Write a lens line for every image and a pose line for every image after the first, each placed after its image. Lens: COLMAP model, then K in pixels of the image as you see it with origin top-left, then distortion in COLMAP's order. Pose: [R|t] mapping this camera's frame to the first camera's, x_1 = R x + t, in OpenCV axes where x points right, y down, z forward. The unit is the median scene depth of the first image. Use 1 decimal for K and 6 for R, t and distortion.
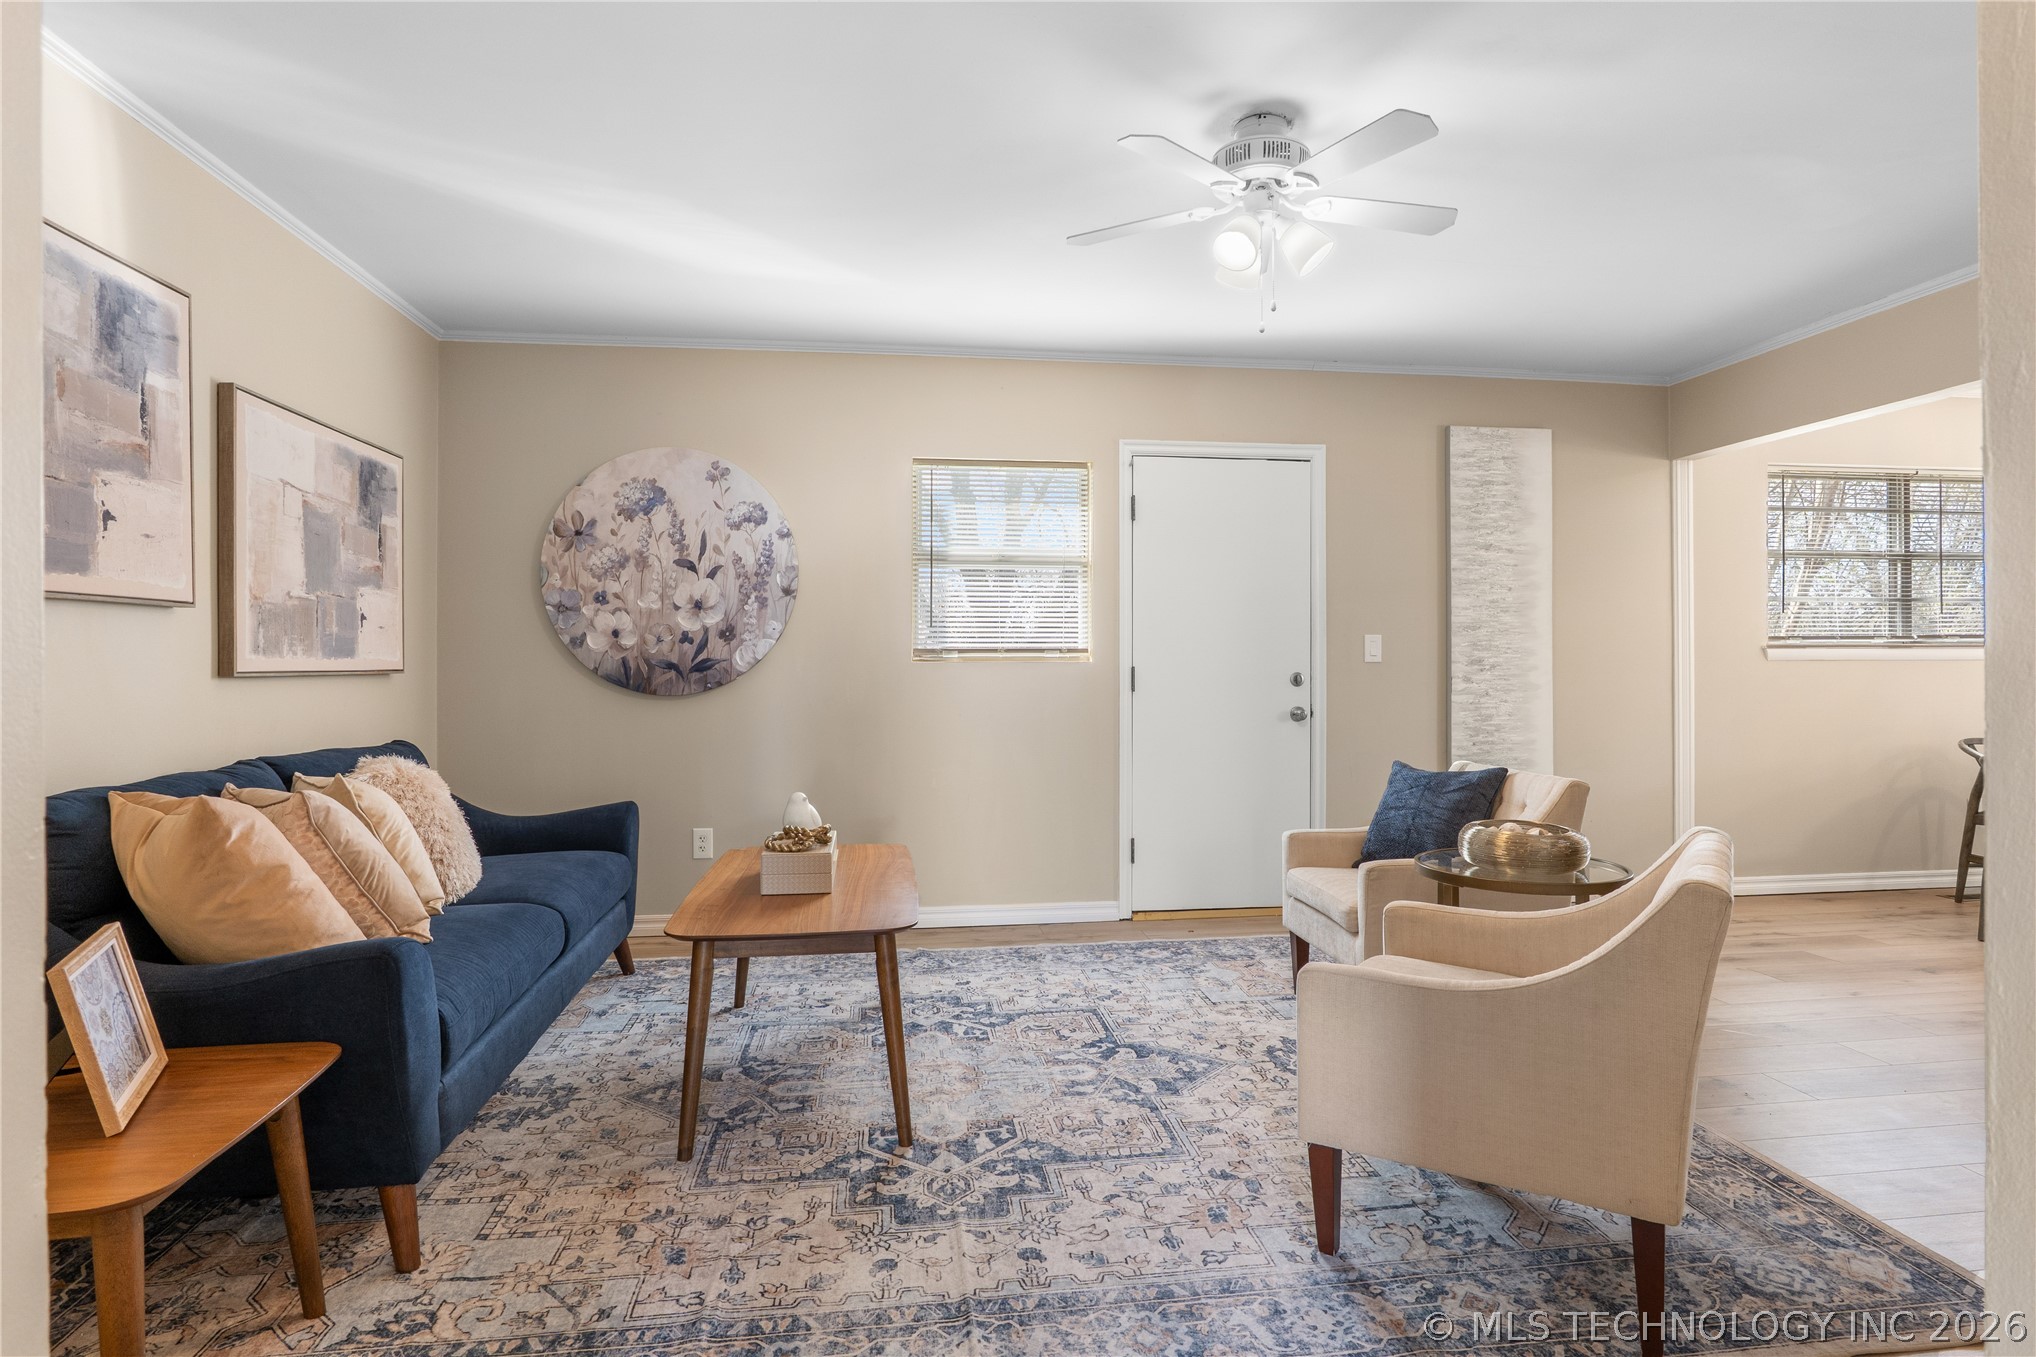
lens RADIAL K [[1082.4, 0, 1028.7], [0, 1082.4, 657.0], [0, 0, 1]] dist [-0.017427, 0.008055]
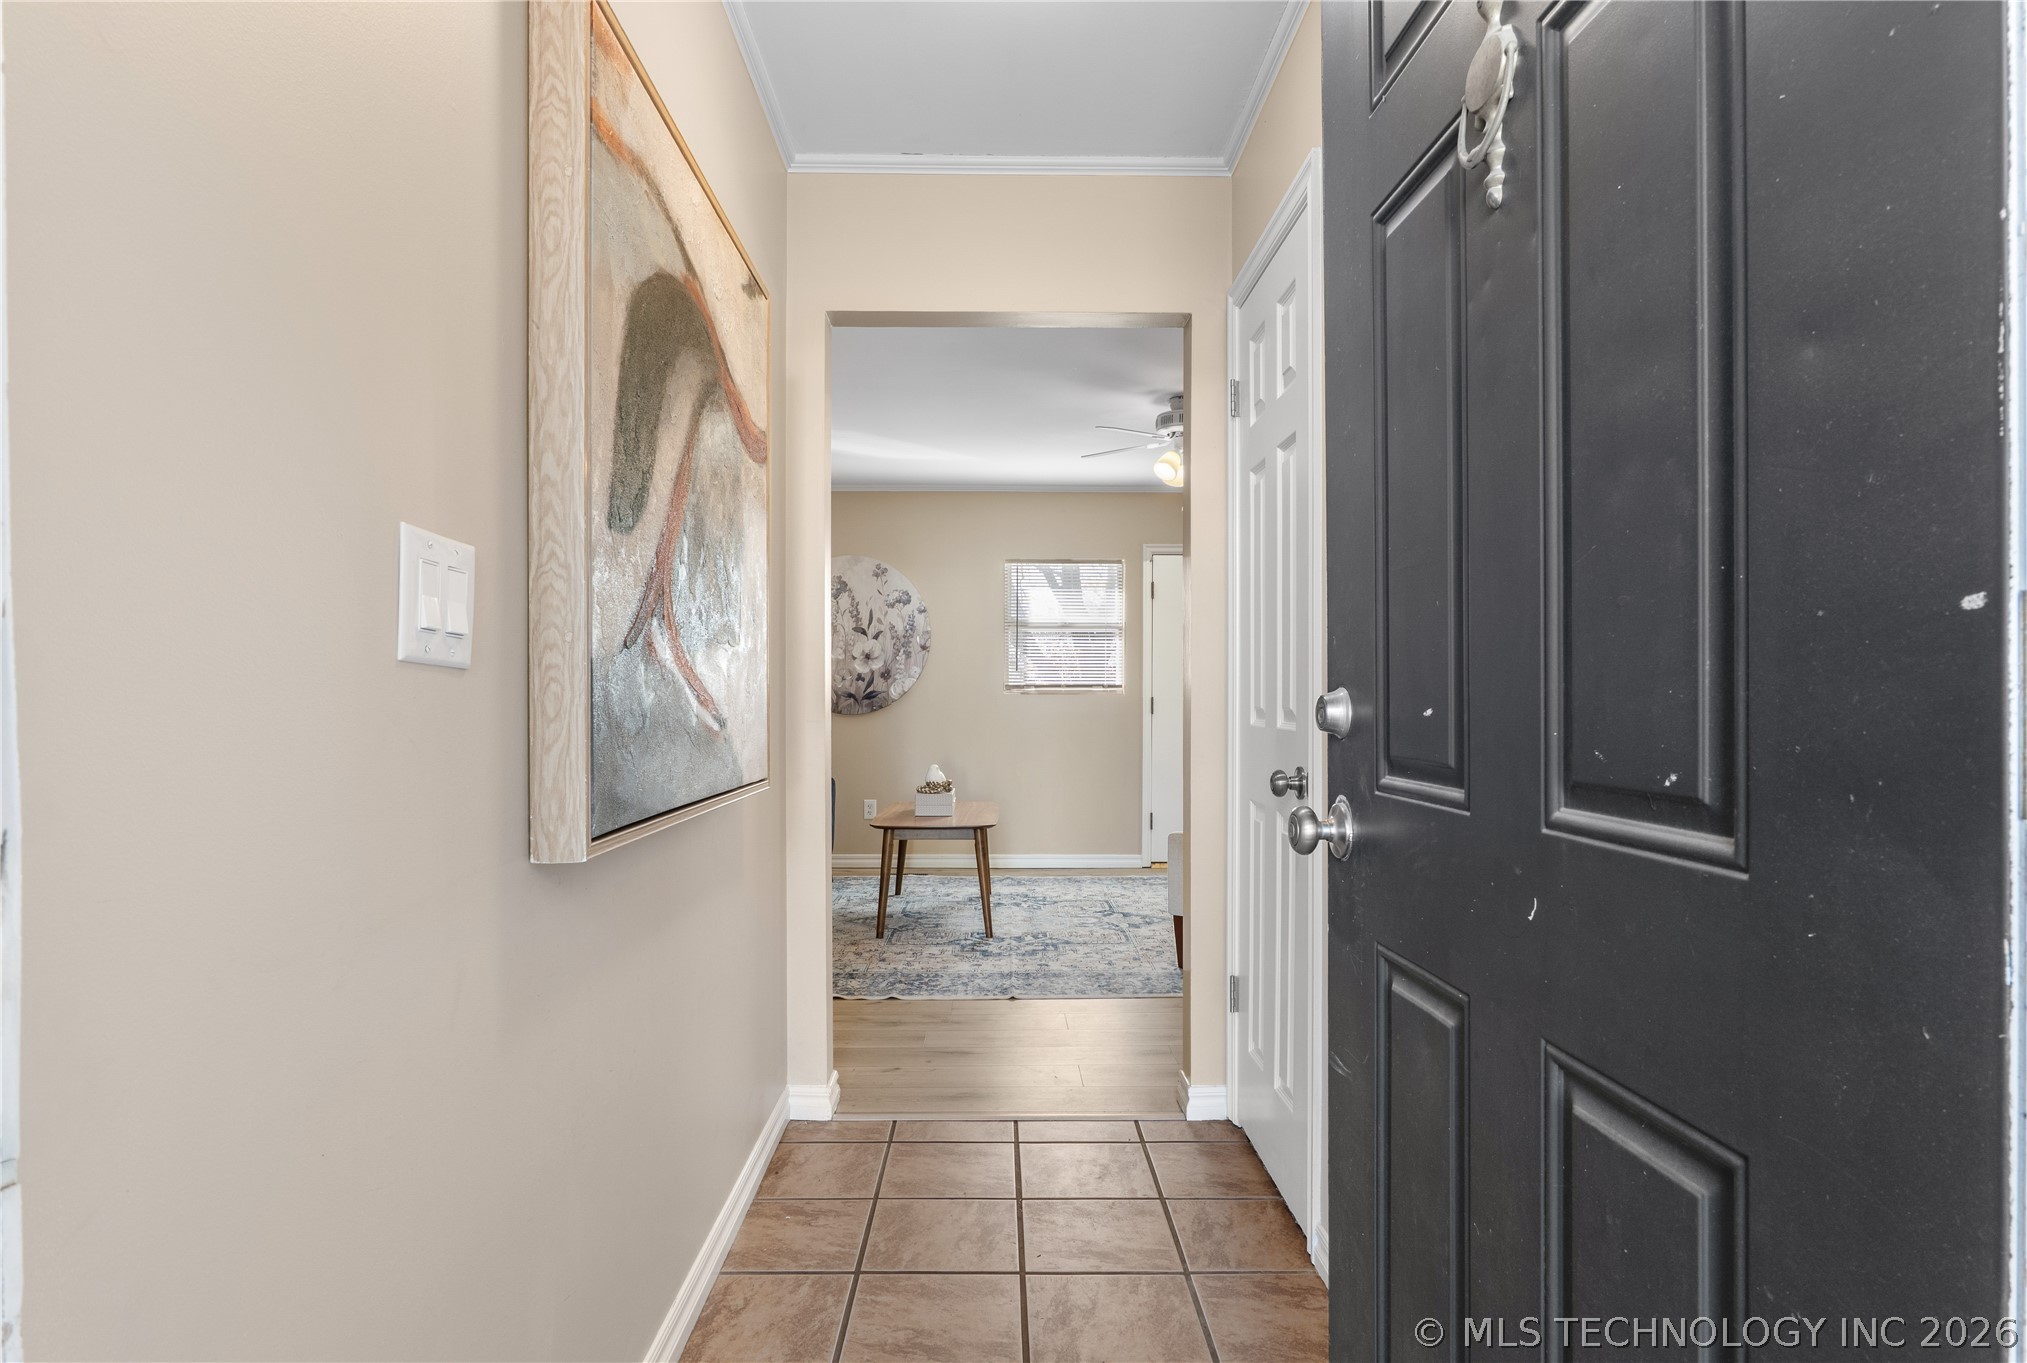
lens RADIAL K [[1077.6, 0, 1013.0], [0, 1077.6, 710.1], [0, 0, 1]] dist [-0.017427, 0.008055]
pose [[0.992602, 0.004264, -0.121338, 0.102432], [-0.002638, 0.999905, 0.013557, 0.008792], [0.121384, -0.013136, 0.992519, -0.580325]]
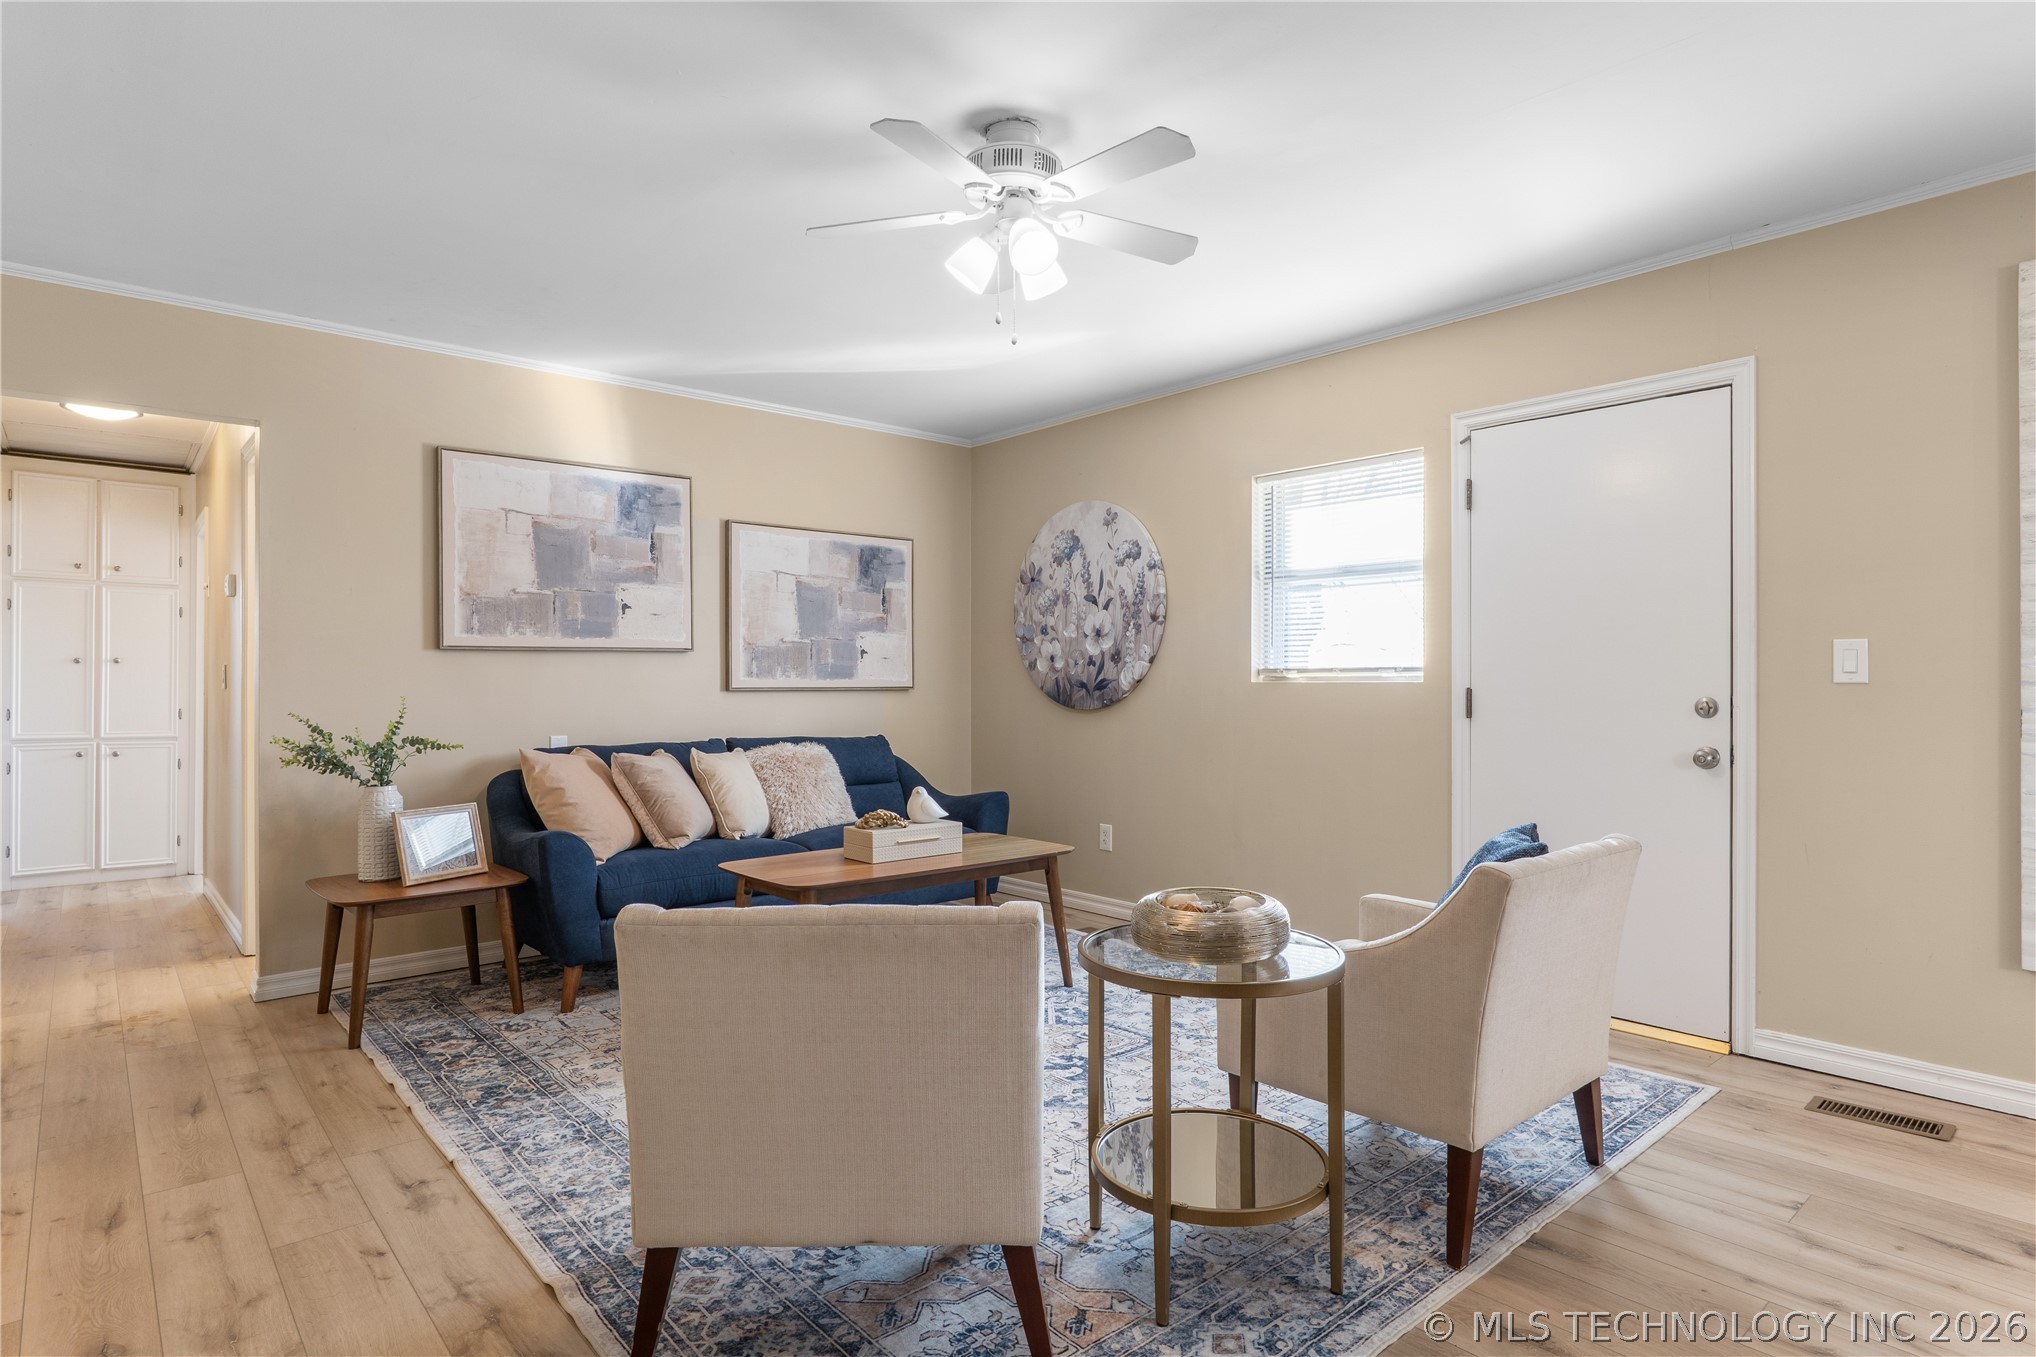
lens RADIAL K [[1082.4, 0, 1021.3], [0, 1082.4, 676.2], [0, 0, 1]] dist [-0.017427, 0.008055]
pose [[0.551999, -0.003143, -0.833839, 0.696431], [0.004594, 0.999989, -0.000728, -0.000914], [0.833832, -0.003429, 0.552007, 0.315008]]
